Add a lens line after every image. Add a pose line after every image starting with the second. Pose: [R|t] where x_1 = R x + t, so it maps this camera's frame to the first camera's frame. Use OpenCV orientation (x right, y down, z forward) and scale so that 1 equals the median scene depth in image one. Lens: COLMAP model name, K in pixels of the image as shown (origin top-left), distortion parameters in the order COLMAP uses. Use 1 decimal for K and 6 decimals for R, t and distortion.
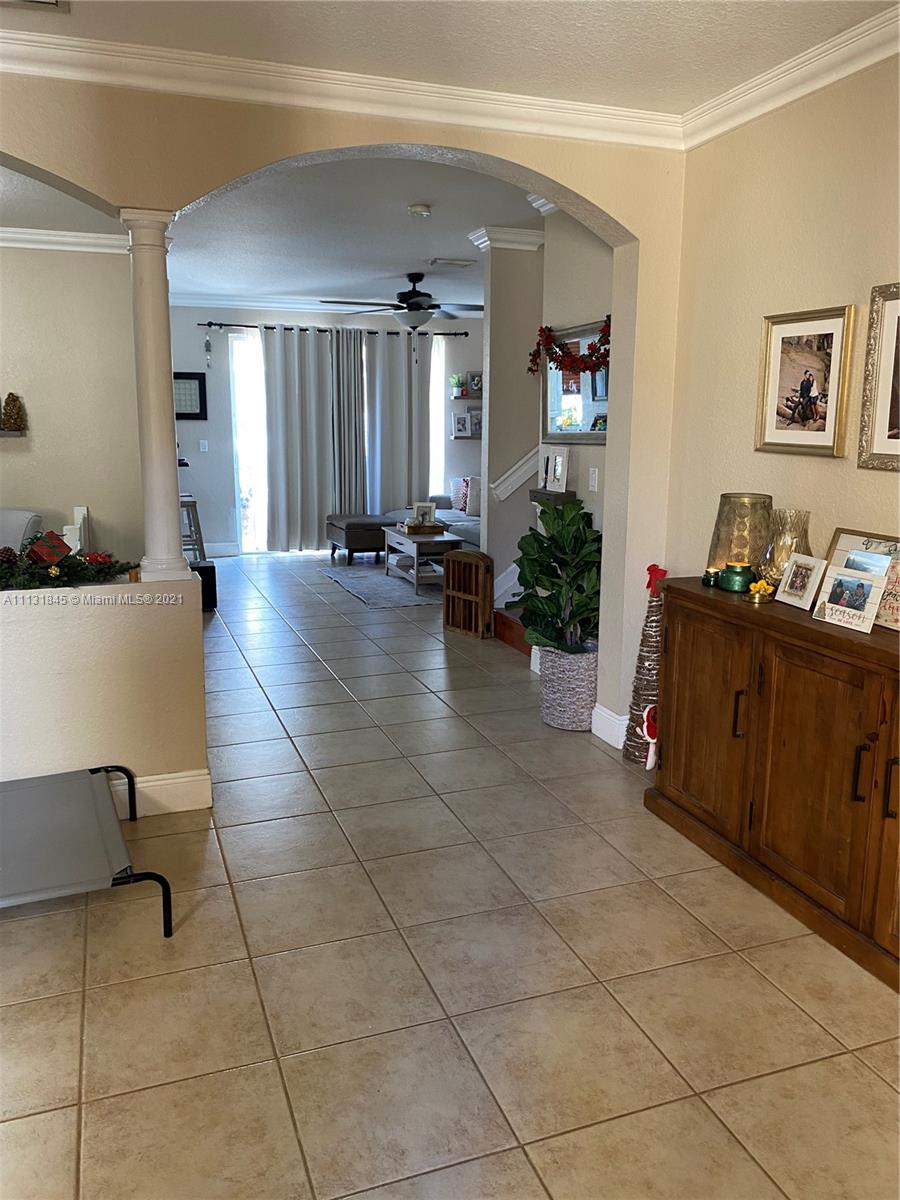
lens RADIAL K [[903.5, 0, 450.0], [0, 903.5, 600.0], [0, 0, 1]] dist [-0.005100, 0.006048]
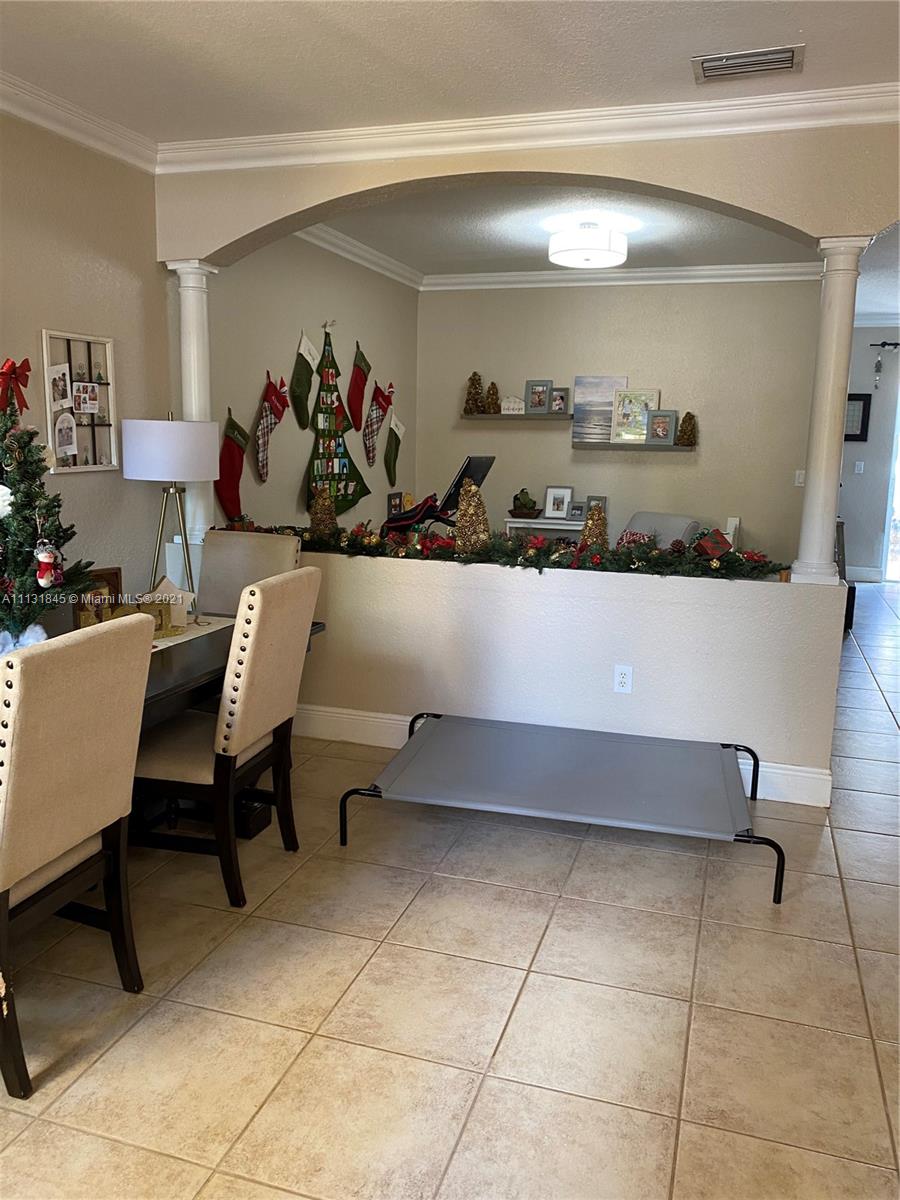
lens RADIAL K [[949.8, 0, 450.0], [0, 949.8, 600.0], [0, 0, 1]] dist [-0.005702, 0.001257]
pose [[0.794847, 0.112516, -0.596288, 0.010031], [-0.138864, 0.990310, 0.001761, 0.056367], [0.590708, 0.081403, 0.802769, -0.142210]]
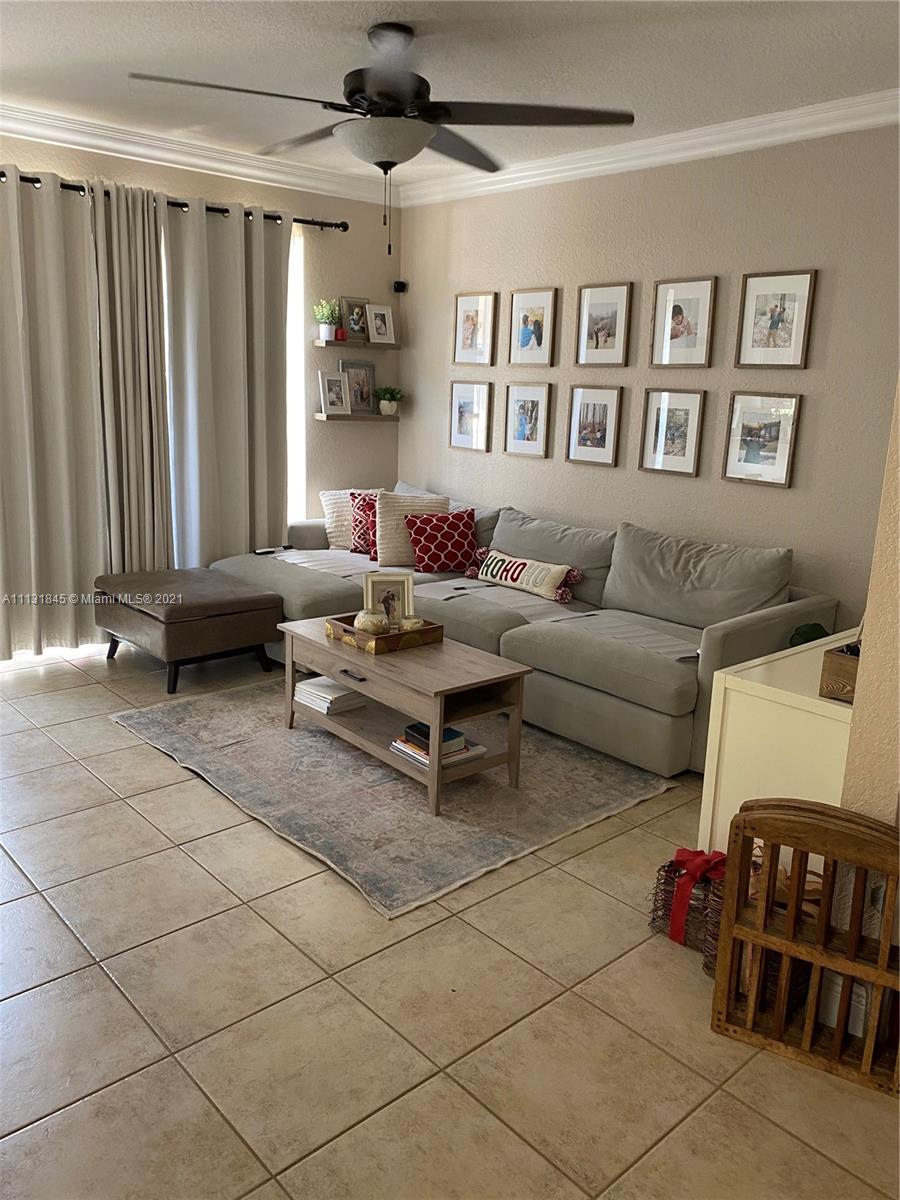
lens RADIAL K [[903.5, 0, 450.0], [0, 903.5, 600.0], [0, 0, 1]] dist [-0.005100, 0.006048]
pose [[0.926478, -0.086653, 0.366238, -0.213139], [0.068215, 0.995679, 0.063015, -0.154311], [-0.370115, -0.033400, 0.928385, 0.717514]]
